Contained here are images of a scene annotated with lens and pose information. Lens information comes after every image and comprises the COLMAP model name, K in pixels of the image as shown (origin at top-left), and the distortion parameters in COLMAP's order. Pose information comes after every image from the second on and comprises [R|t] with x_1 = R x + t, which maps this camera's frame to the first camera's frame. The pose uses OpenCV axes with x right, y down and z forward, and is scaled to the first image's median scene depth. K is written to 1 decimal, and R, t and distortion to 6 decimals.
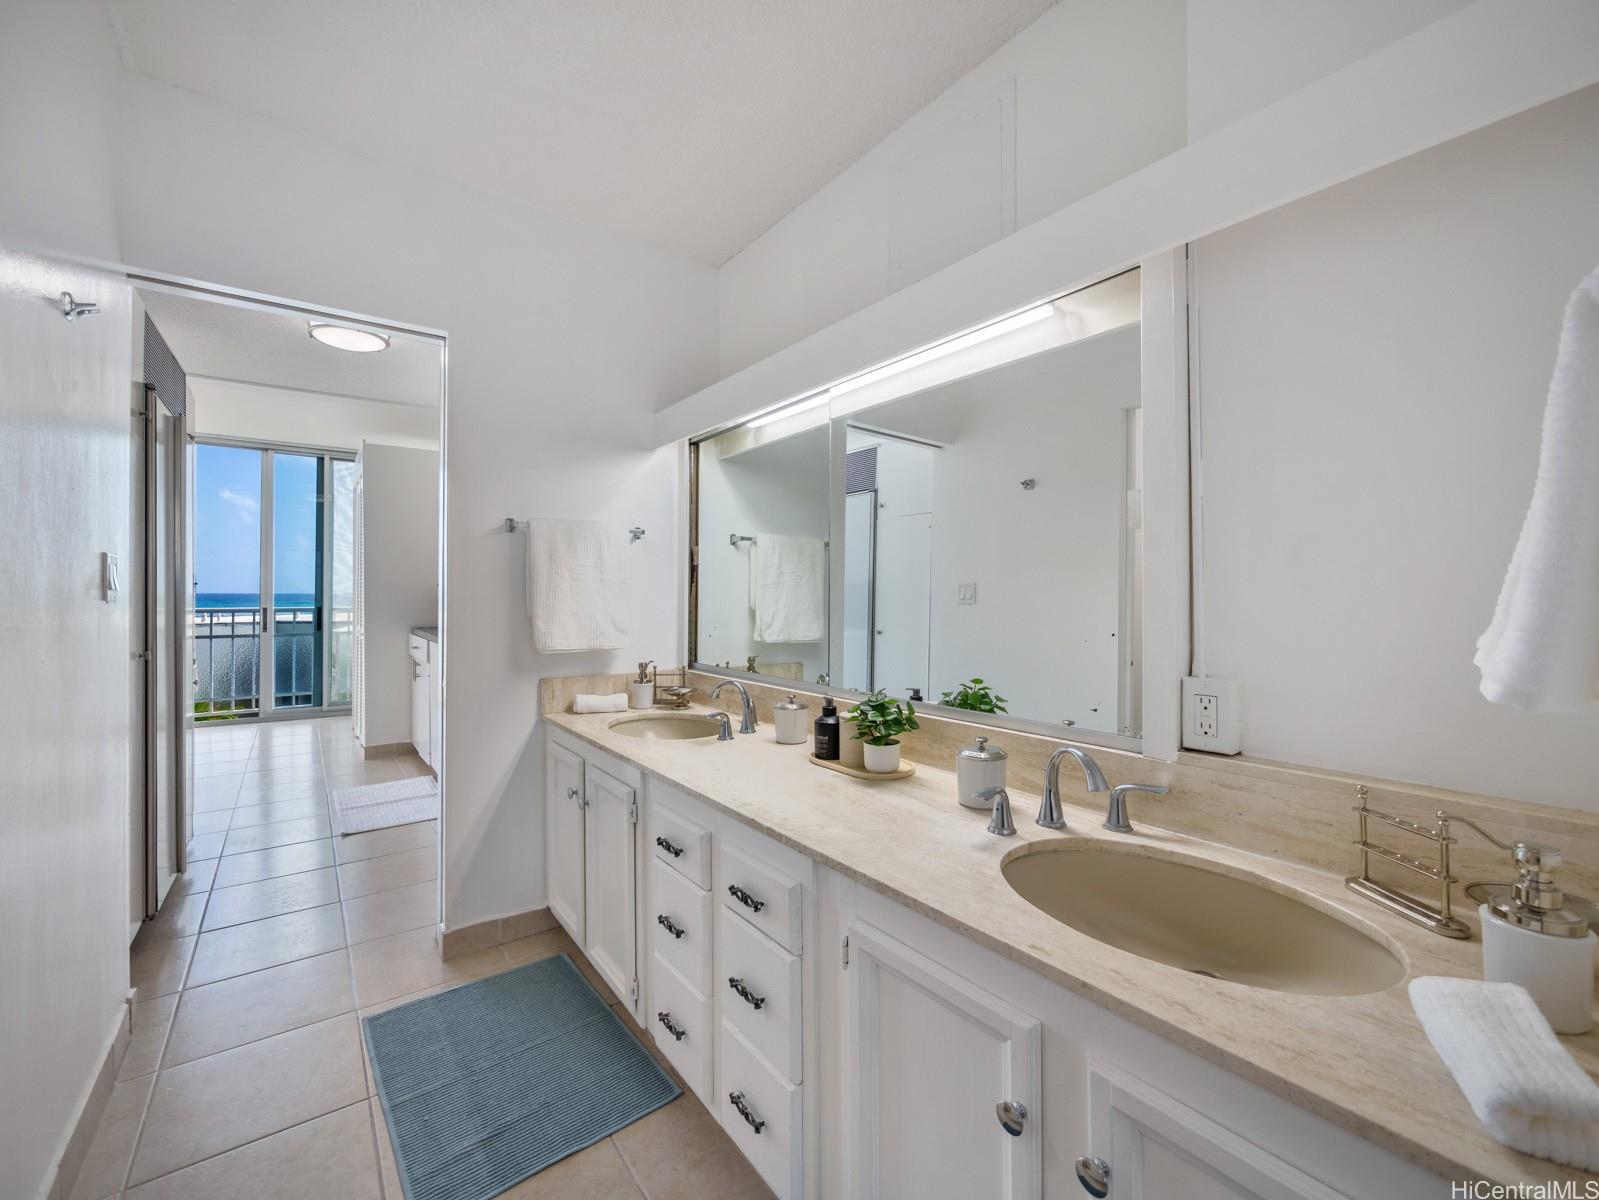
lens RADIAL K [[659.9, 0, 789.0], [0, 659.9, 592.9], [0, 0, 1]] dist [-0.008416, -0.000403]
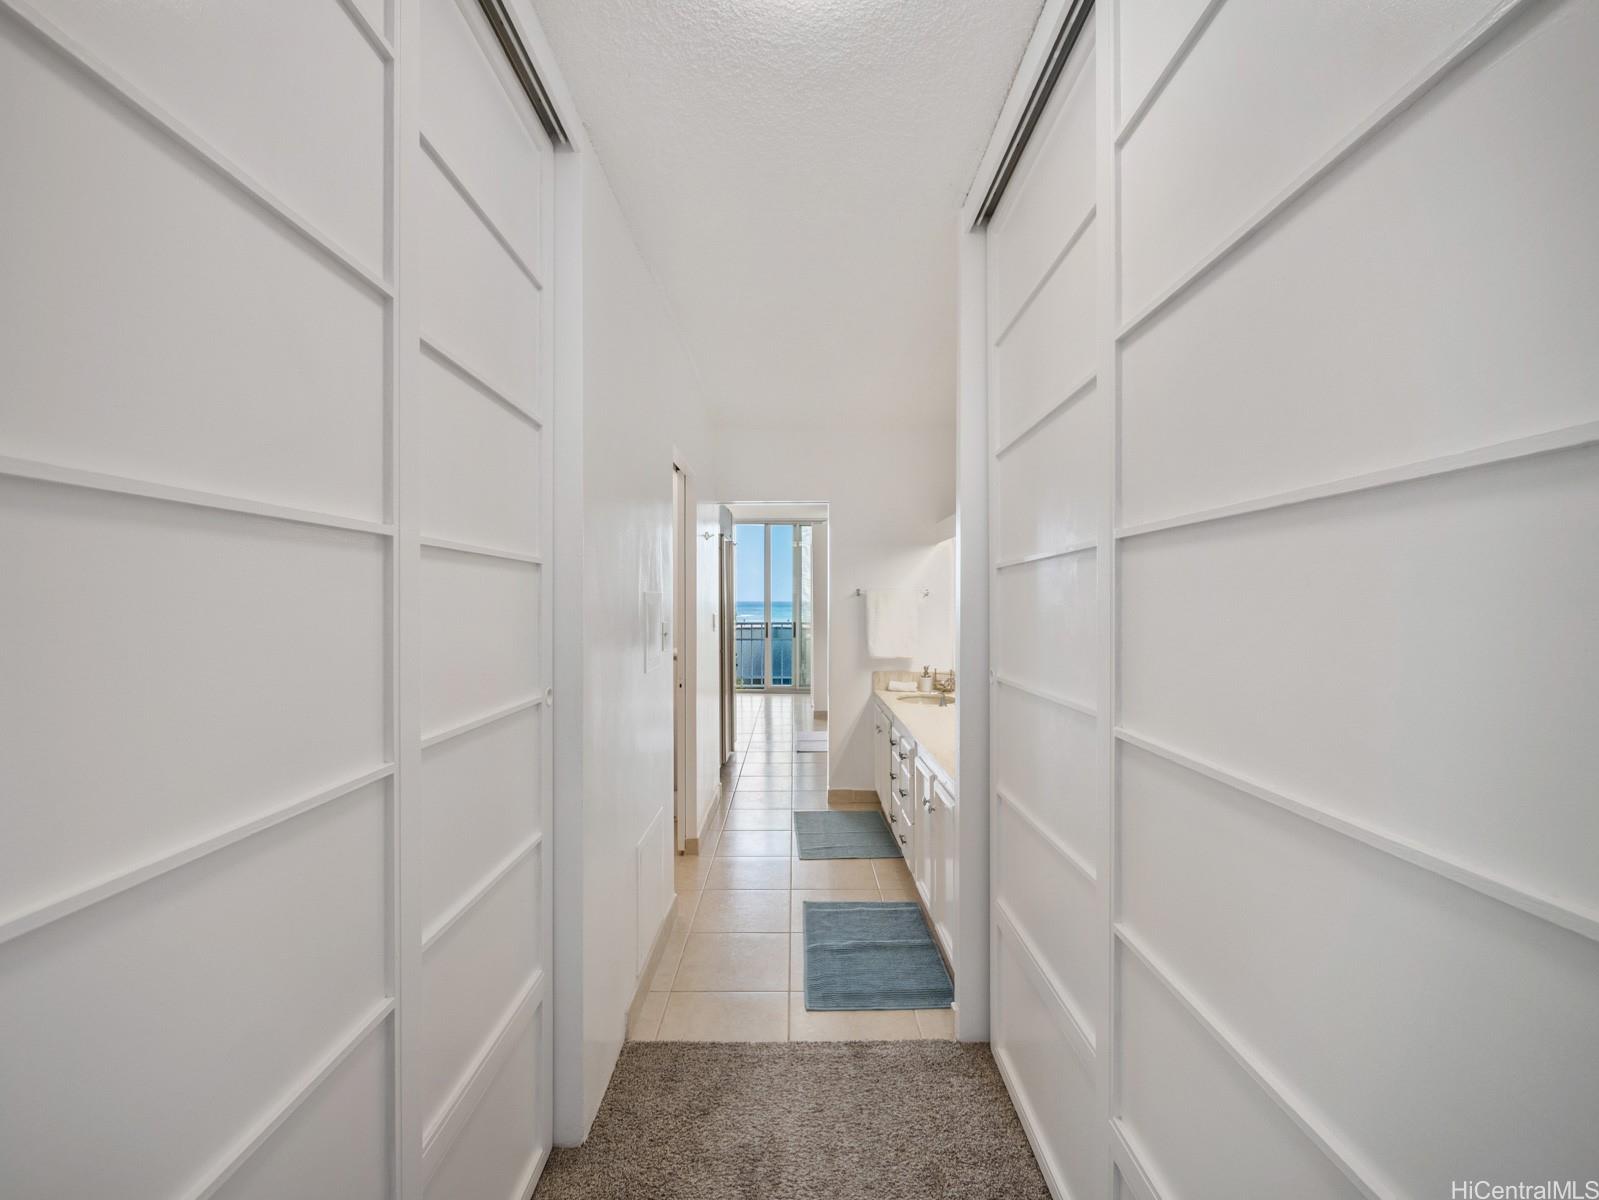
lens RADIAL K [[659.9, 0, 789.0], [0, 659.9, 592.9], [0, 0, 1]] dist [-0.008416, -0.000403]
pose [[0.797463, -0.015538, -0.603167, 0.226375], [0.010212, 0.999873, -0.012257, -0.030054], [0.603281, 0.003615, 0.797520, -0.262459]]
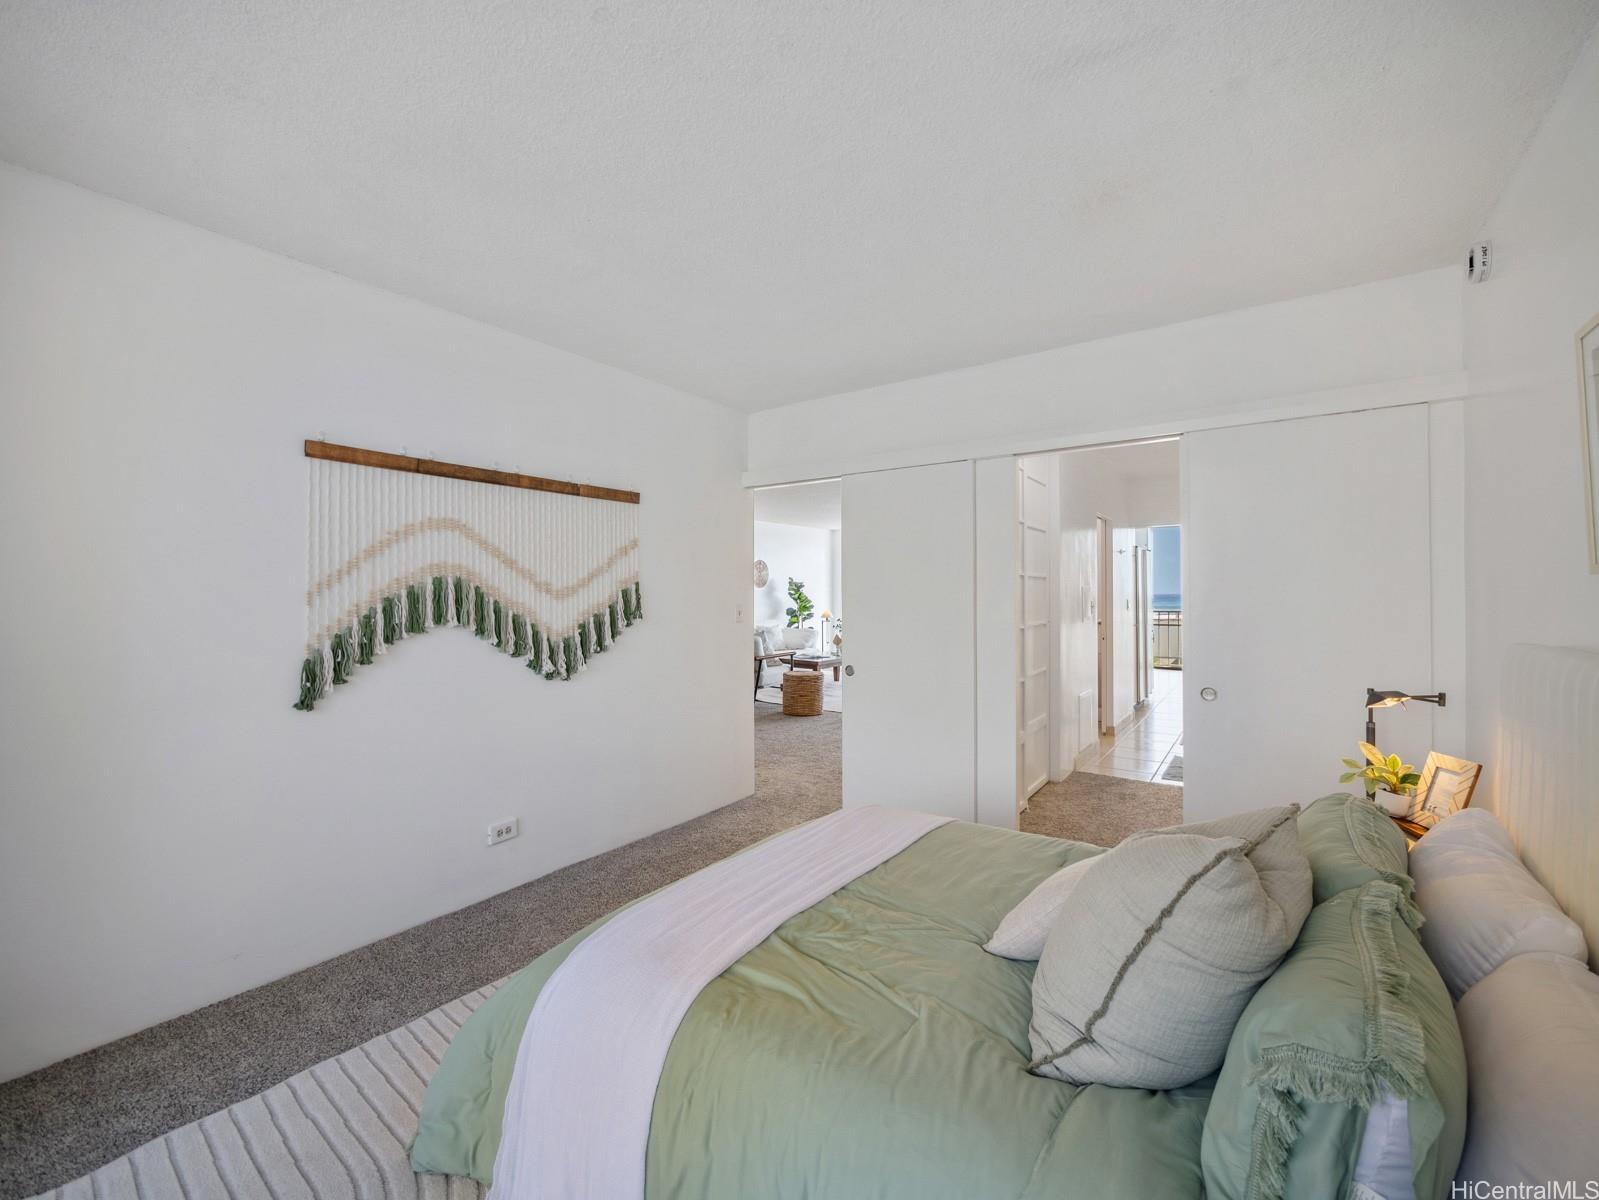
lens RADIAL K [[659.9, 0, 789.0], [0, 659.9, 592.9], [0, 0, 1]] dist [-0.008416, -0.000403]
pose [[0.300930, -0.011774, -0.953574, 0.727228], [0.006667, 0.999925, -0.010242, -0.020611], [0.953623, -0.003275, 0.300986, -0.717838]]
